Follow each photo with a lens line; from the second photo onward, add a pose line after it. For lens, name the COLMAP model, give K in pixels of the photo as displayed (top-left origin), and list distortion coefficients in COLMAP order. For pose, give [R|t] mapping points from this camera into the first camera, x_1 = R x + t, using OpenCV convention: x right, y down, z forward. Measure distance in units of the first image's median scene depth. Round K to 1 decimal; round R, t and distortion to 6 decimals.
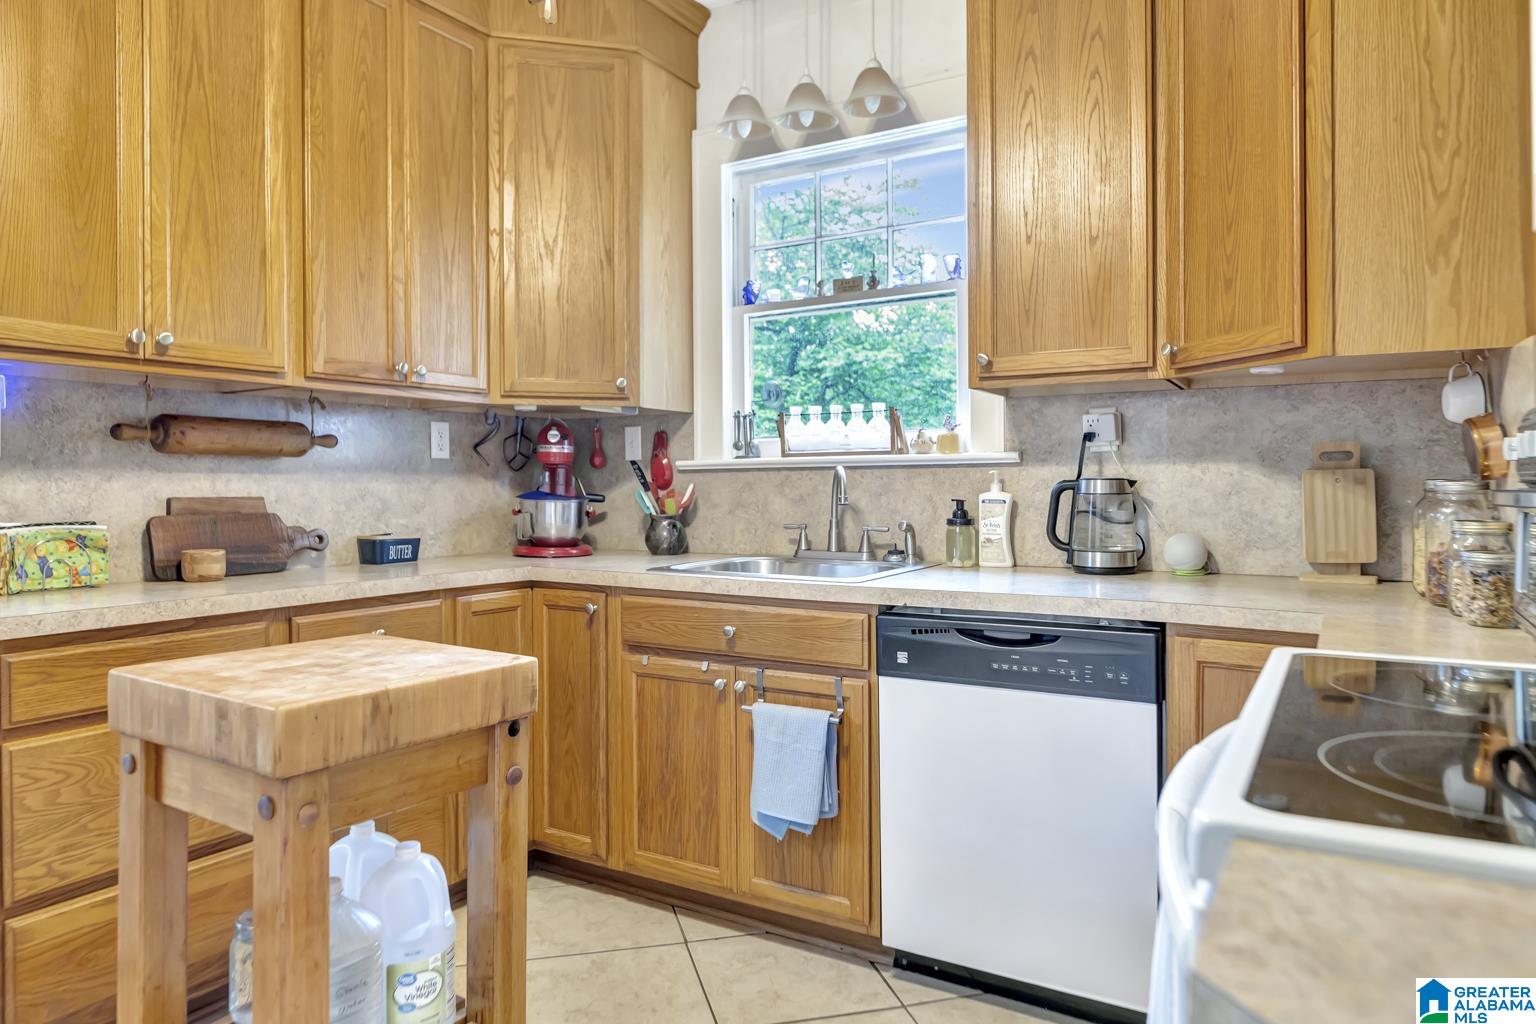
lens RADIAL K [[980.8, 0, 767.5], [0, 980.8, 487.9], [0, 0, 1]] dist [0.001339, -0.000519]
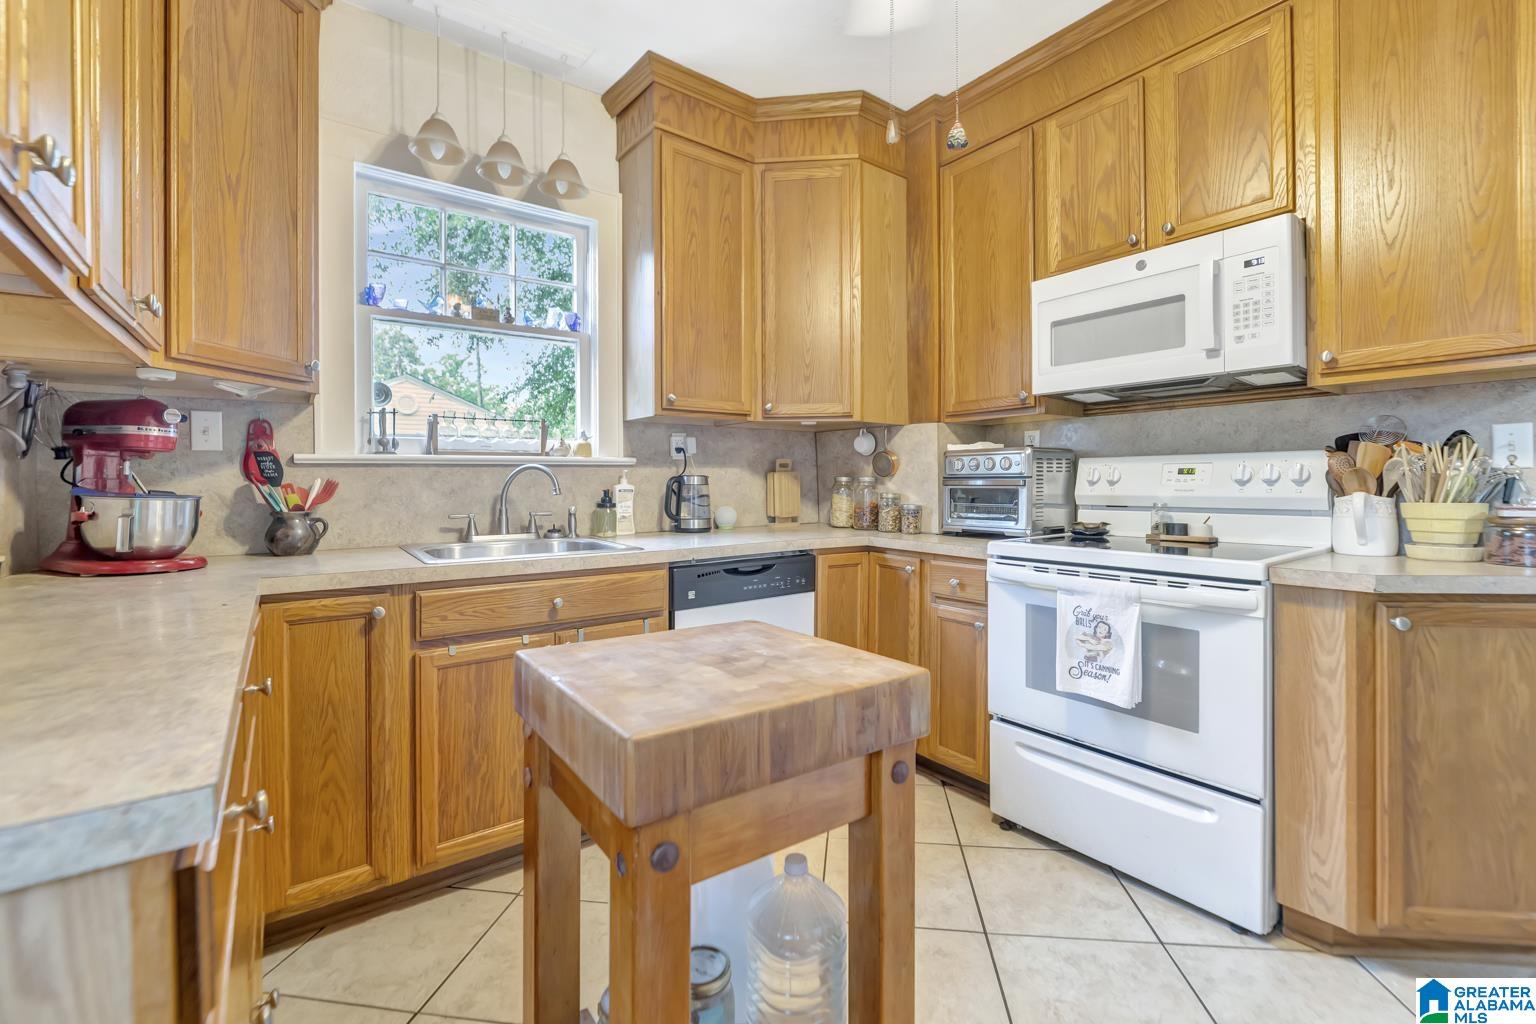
lens RADIAL K [[663.5, 0, 767.2], [0, 663.5, 478.4], [0, 0, 1]] dist [-0.001518, -0.000348]
pose [[0.385346, 0.004518, 0.922761, -0.605563], [0.005738, 0.999957, -0.007292, 0.003858], [-0.922754, 0.008105, 0.385304, 0.414374]]
